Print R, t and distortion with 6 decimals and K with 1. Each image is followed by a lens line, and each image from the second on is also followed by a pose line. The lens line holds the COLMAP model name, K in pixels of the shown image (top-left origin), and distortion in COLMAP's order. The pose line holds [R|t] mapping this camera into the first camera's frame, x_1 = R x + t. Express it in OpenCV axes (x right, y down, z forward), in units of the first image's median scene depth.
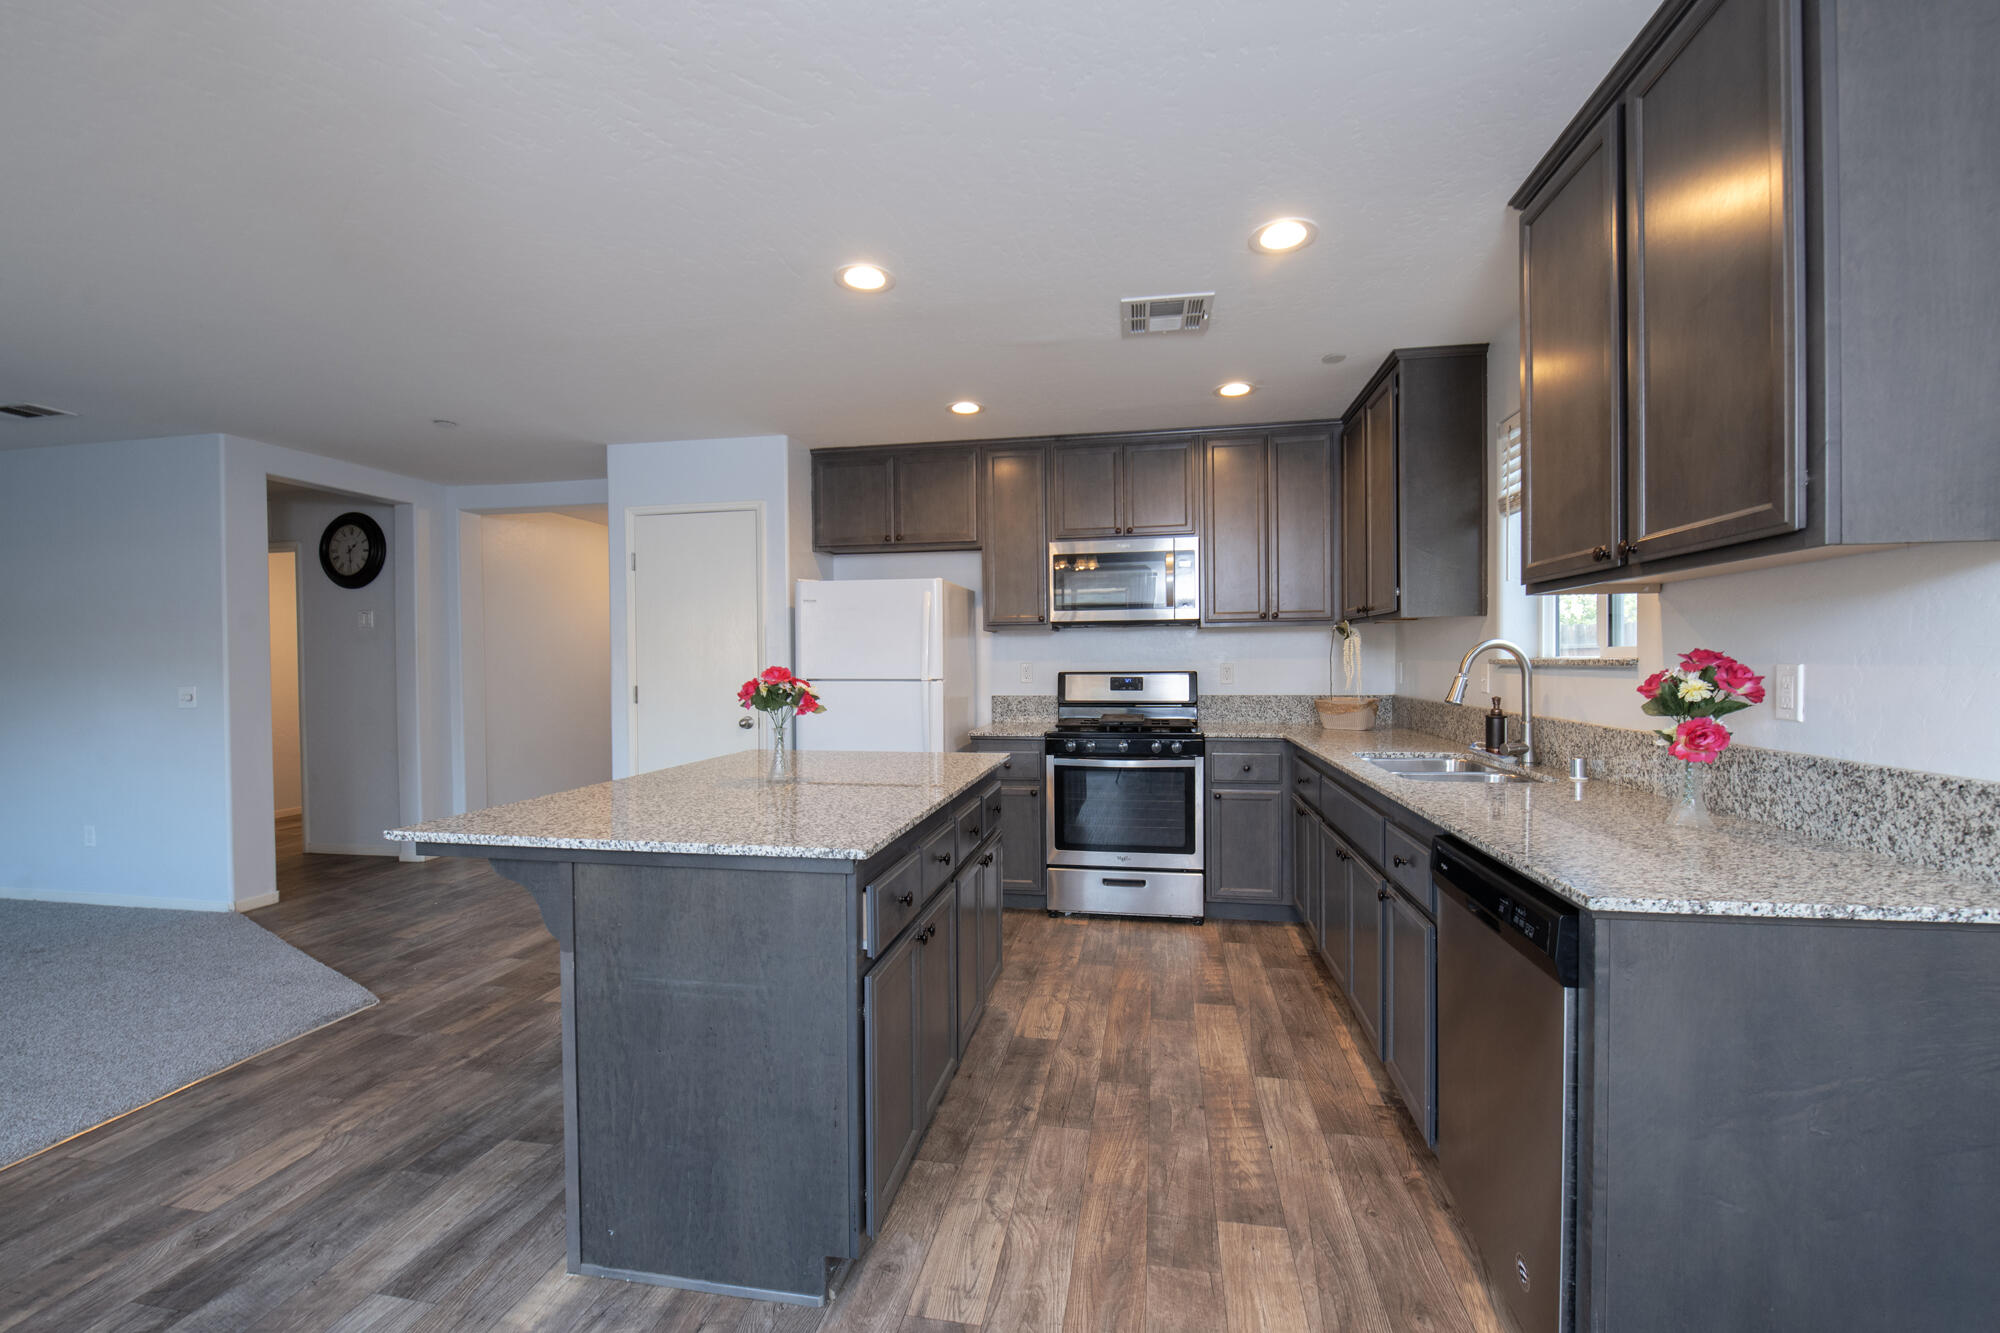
lens RADIAL K [[827.0, 0, 1002.7], [0, 827.0, 671.5], [0, 0, 1]] dist [-0.007617, -0.002640]
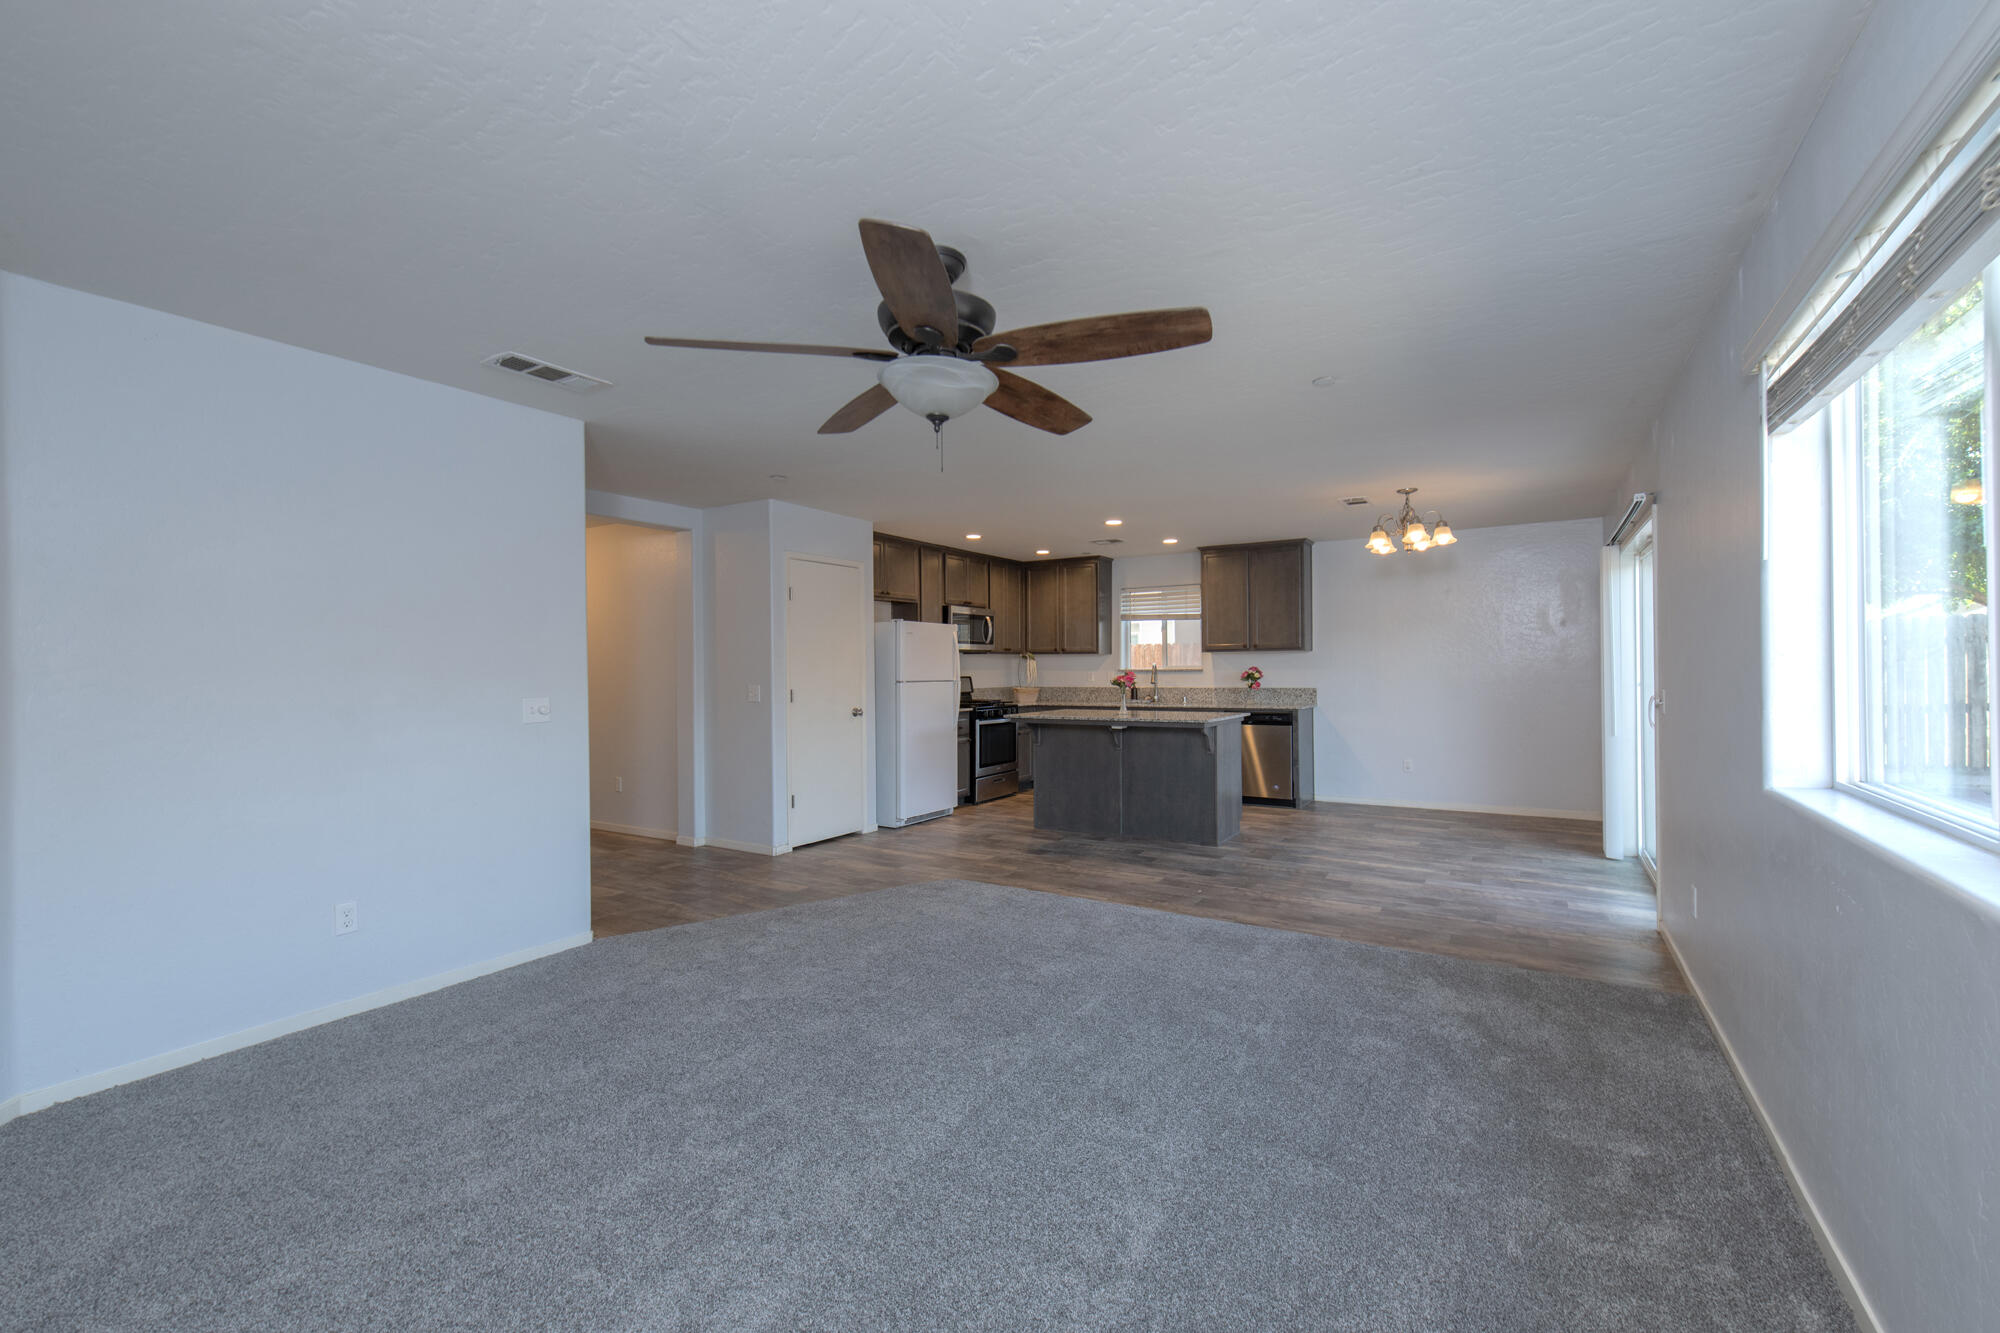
lens RADIAL K [[827.0, 0, 1002.7], [0, 827.0, 671.5], [0, 0, 1]] dist [-0.007617, -0.002640]
pose [[0.375510, 0.000687, 0.926818, -2.703975], [0.017953, 0.999807, -0.008015, 0.008722], [-0.926645, 0.019649, 0.375425, 0.350220]]
